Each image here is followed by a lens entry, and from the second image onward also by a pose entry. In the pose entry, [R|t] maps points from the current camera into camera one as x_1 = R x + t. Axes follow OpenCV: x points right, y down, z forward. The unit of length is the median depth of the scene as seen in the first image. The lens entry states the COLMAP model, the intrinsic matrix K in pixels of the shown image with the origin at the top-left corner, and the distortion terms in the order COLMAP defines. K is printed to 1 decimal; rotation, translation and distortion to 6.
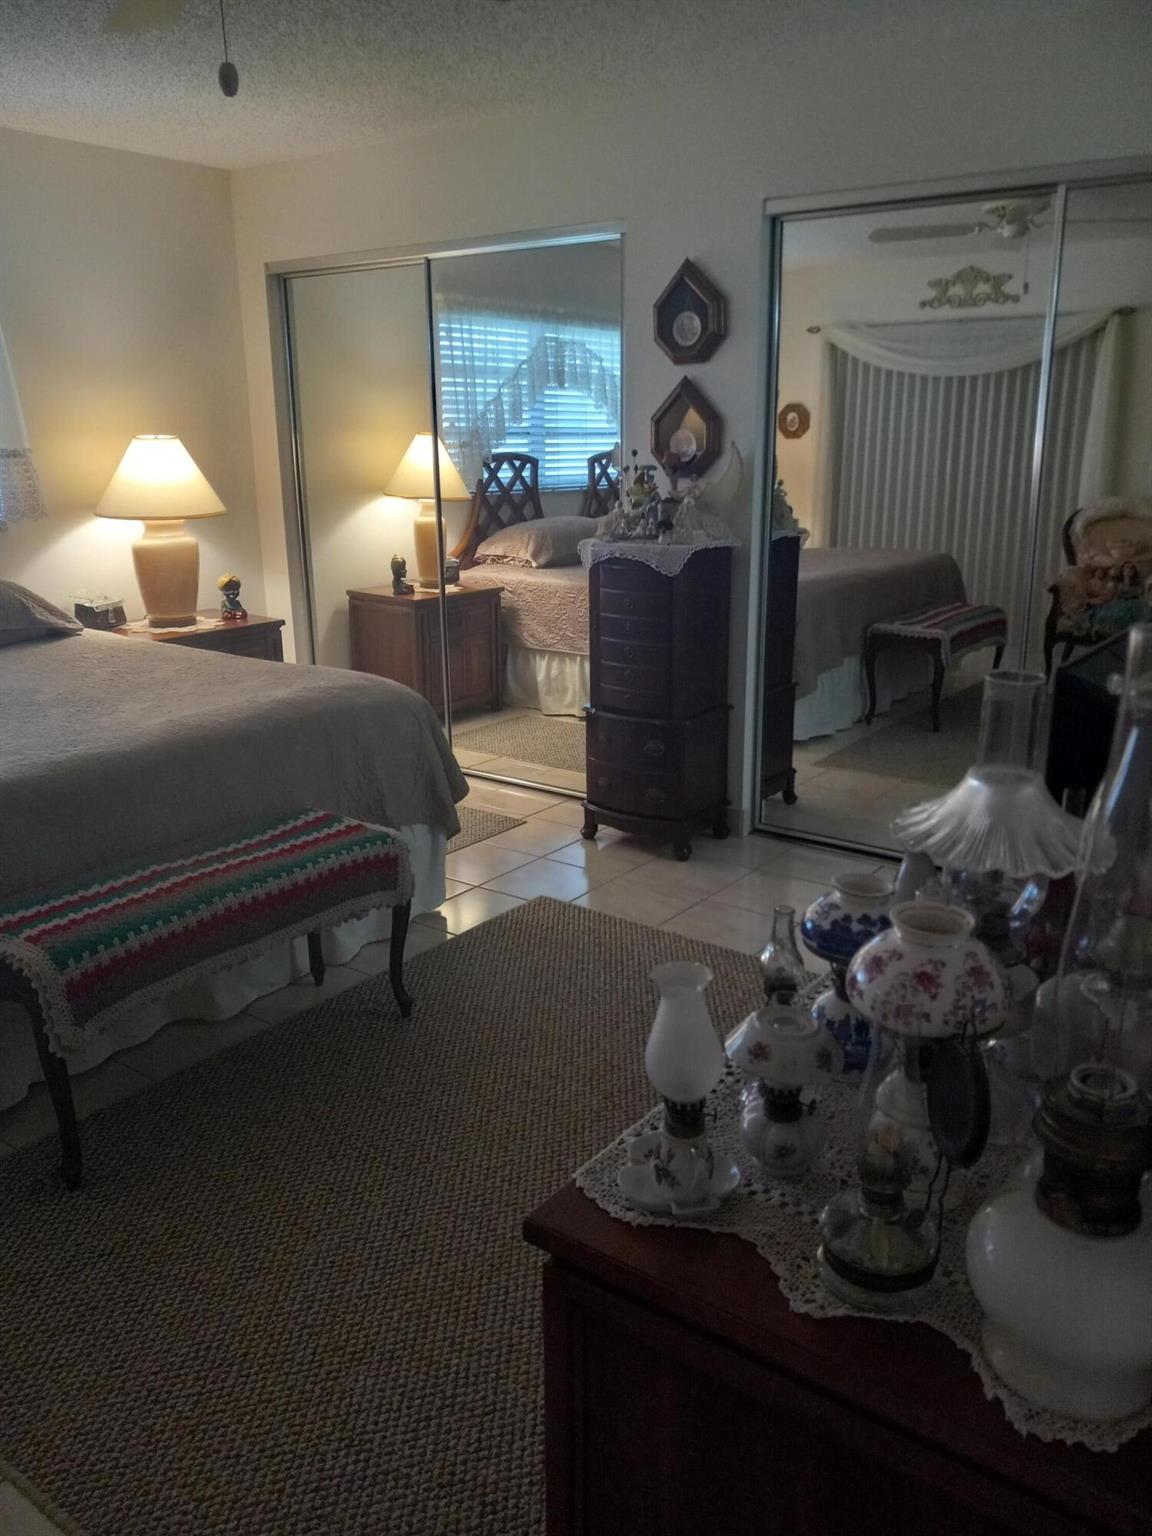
lens RADIAL K [[1228.5, 0, 612.9], [0, 1228.5, 761.1], [0, 0, 1]] dist [0.015610, -0.008403]
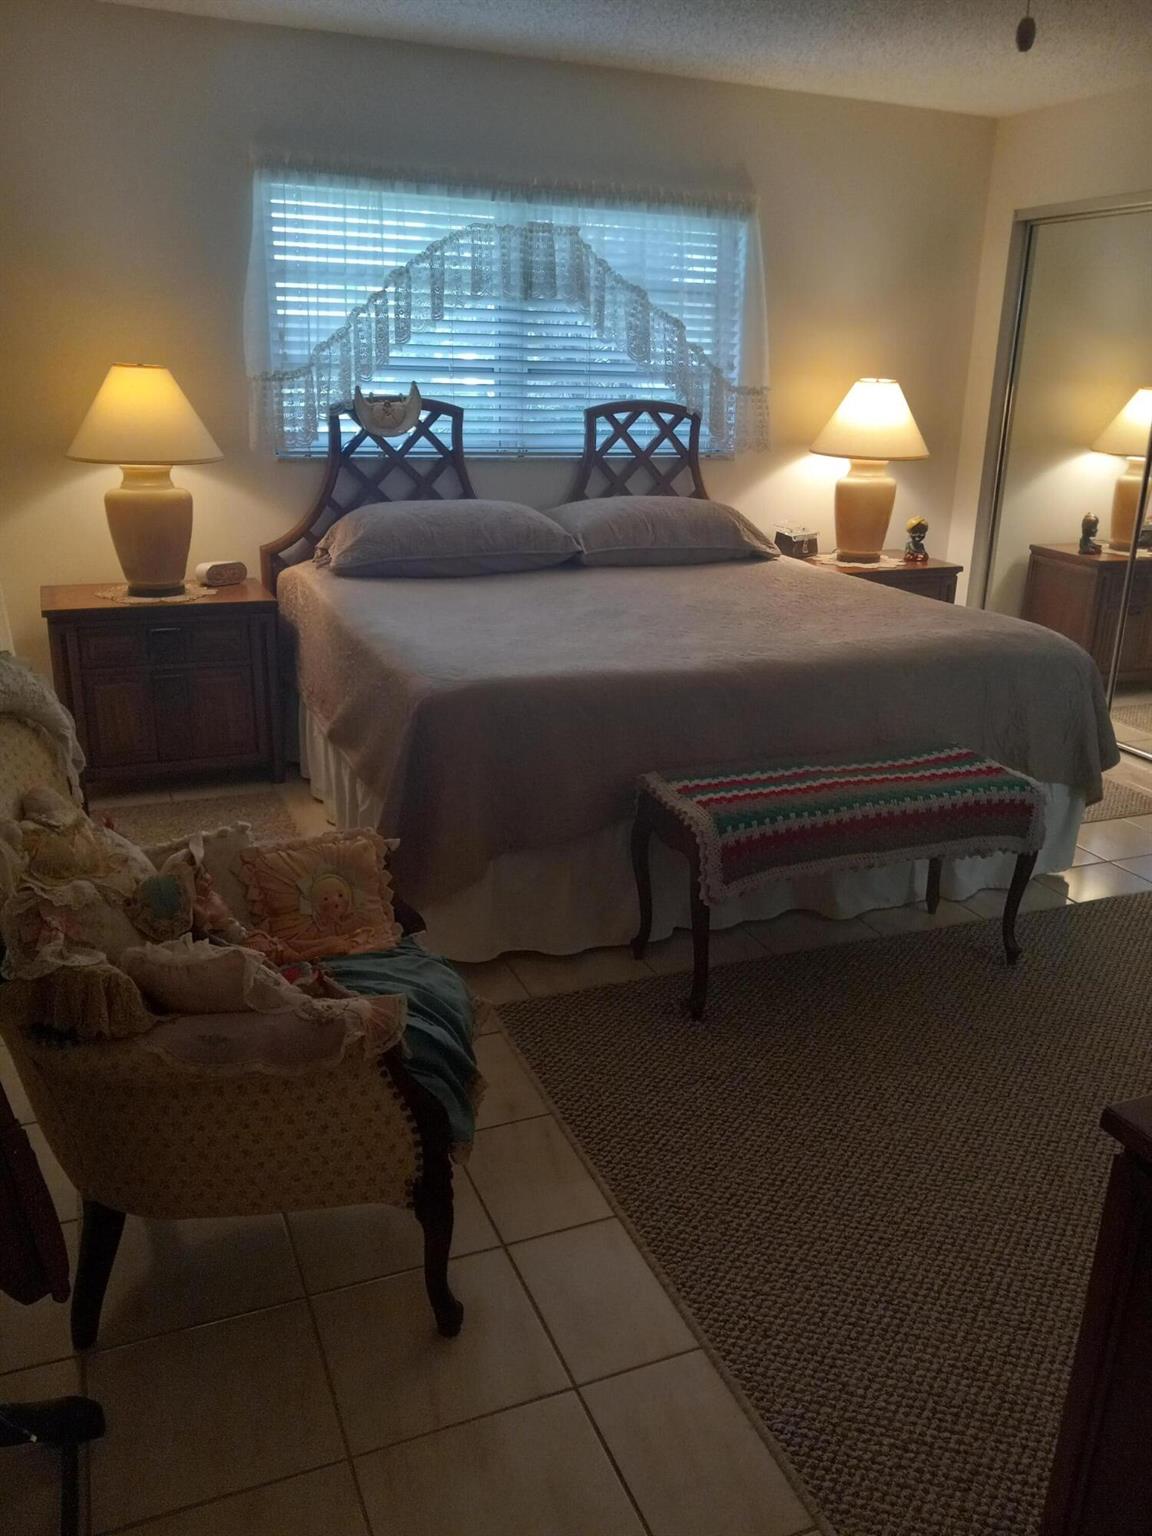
lens RADIAL K [[1247.6, 0, 621.9], [0, 1247.6, 764.7], [0, 0, 1]] dist [0.014156, -0.035985]
pose [[0.862754, 0.184804, -0.470641, 0.009378], [-0.171422, 0.982593, 0.071588, 0.029066], [0.475678, 0.018916, 0.879416, -0.058725]]
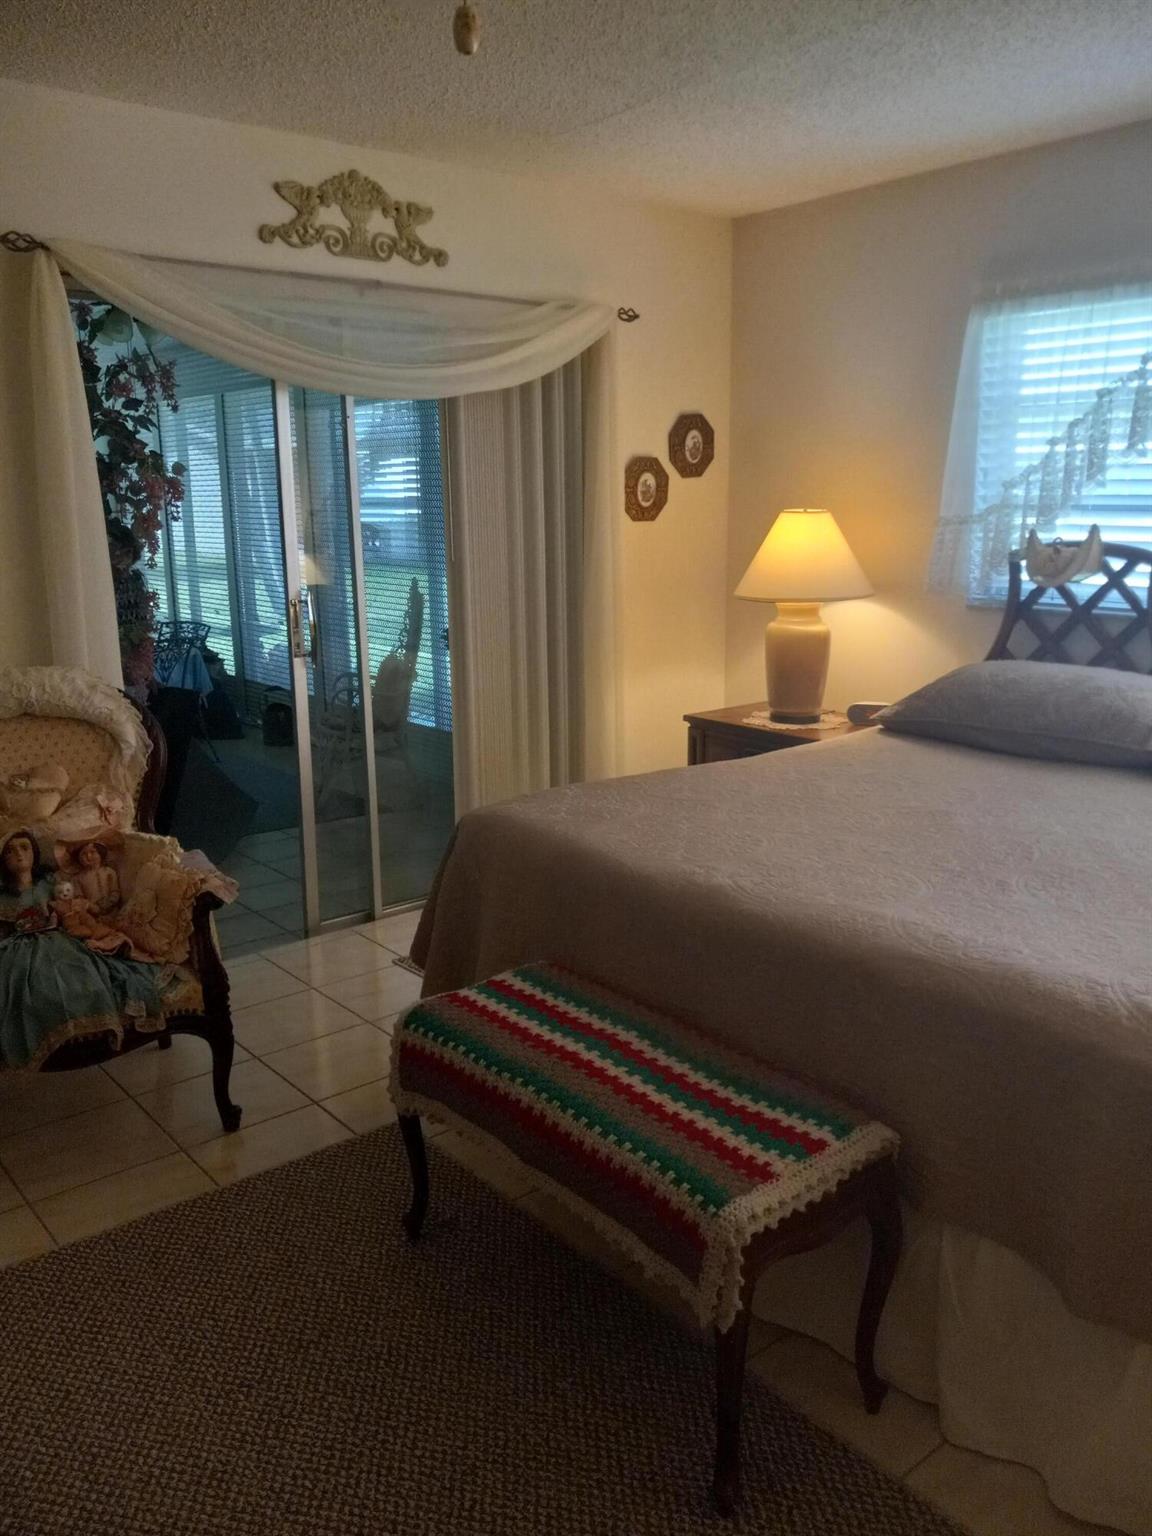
lens RADIAL K [[1228.5, 0, 612.9], [0, 1228.5, 761.1], [0, 0, 1]] dist [0.015610, -0.008403]
pose [[-0.226186, 0.214592, -0.950153, 0.316206], [-0.266135, 0.924705, 0.272199, -0.264527], [0.937023, 0.314437, -0.152045, 0.960174]]
